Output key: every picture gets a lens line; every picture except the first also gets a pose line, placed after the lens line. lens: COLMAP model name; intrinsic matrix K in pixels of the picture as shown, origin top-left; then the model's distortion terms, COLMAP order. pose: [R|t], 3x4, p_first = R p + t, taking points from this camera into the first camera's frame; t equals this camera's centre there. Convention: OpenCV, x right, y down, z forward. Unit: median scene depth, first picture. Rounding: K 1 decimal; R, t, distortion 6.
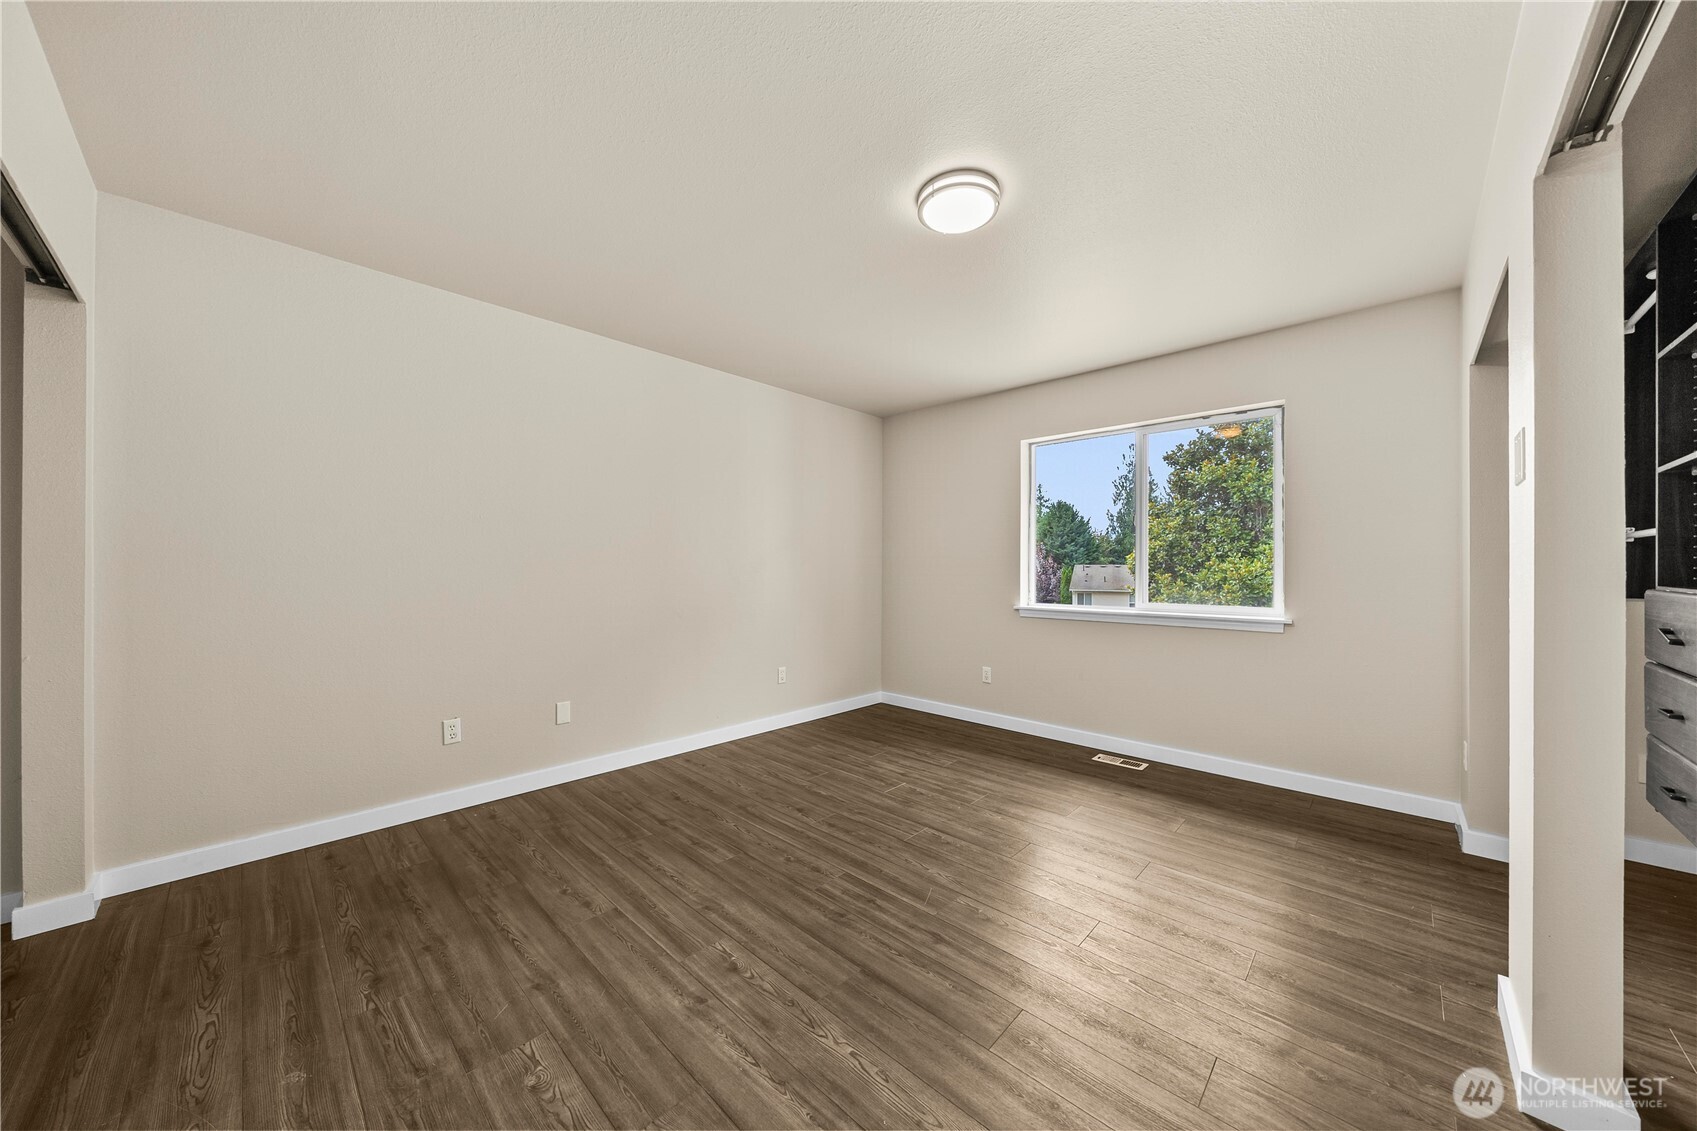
lens RADIAL K [[580.1, 0, 841.1], [0, 580.1, 567.0], [0, 0, 1]] dist [-0.002165, -0.000215]
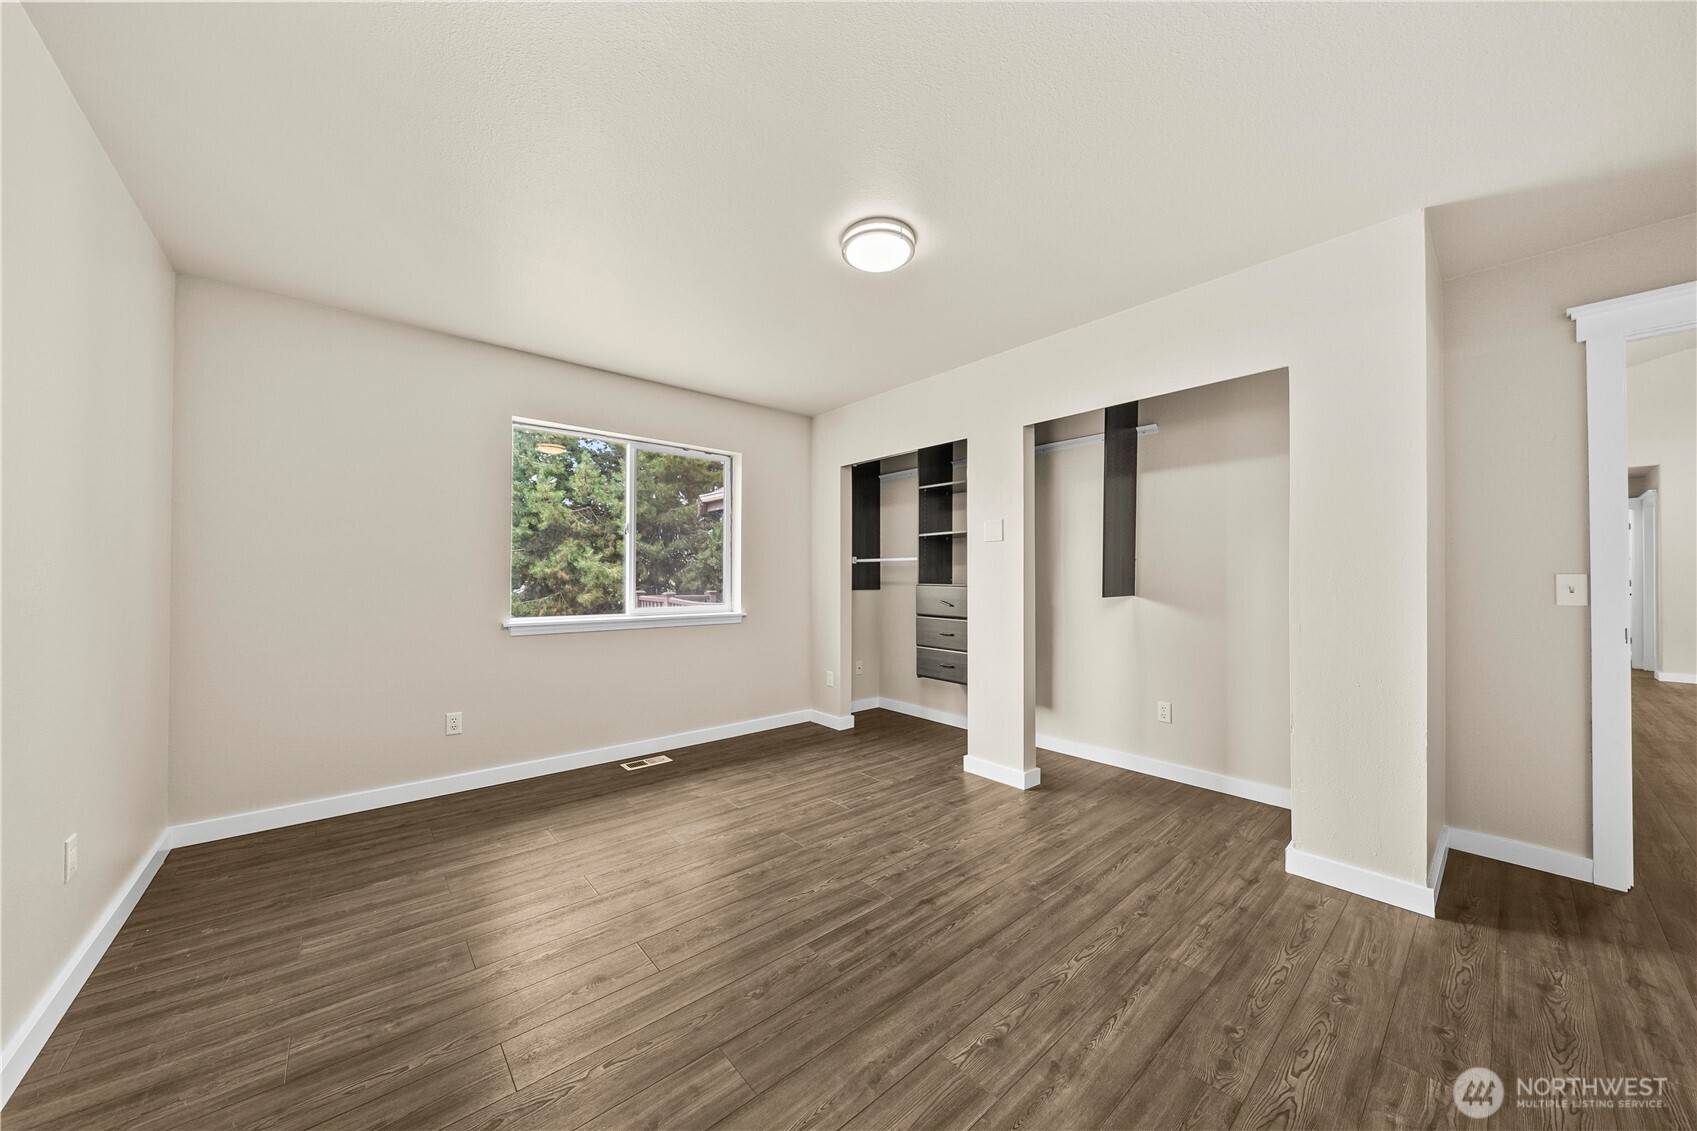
lens RADIAL K [[580.1, 0, 841.7], [0, 580.1, 570.6], [0, 0, 1]] dist [-0.002165, -0.000215]
pose [[0.095601, 0.006706, 0.995397, -0.827673], [-0.005549, 0.999965, -0.006204, -0.003895], [-0.995404, -0.004930, 0.095635, 0.886554]]
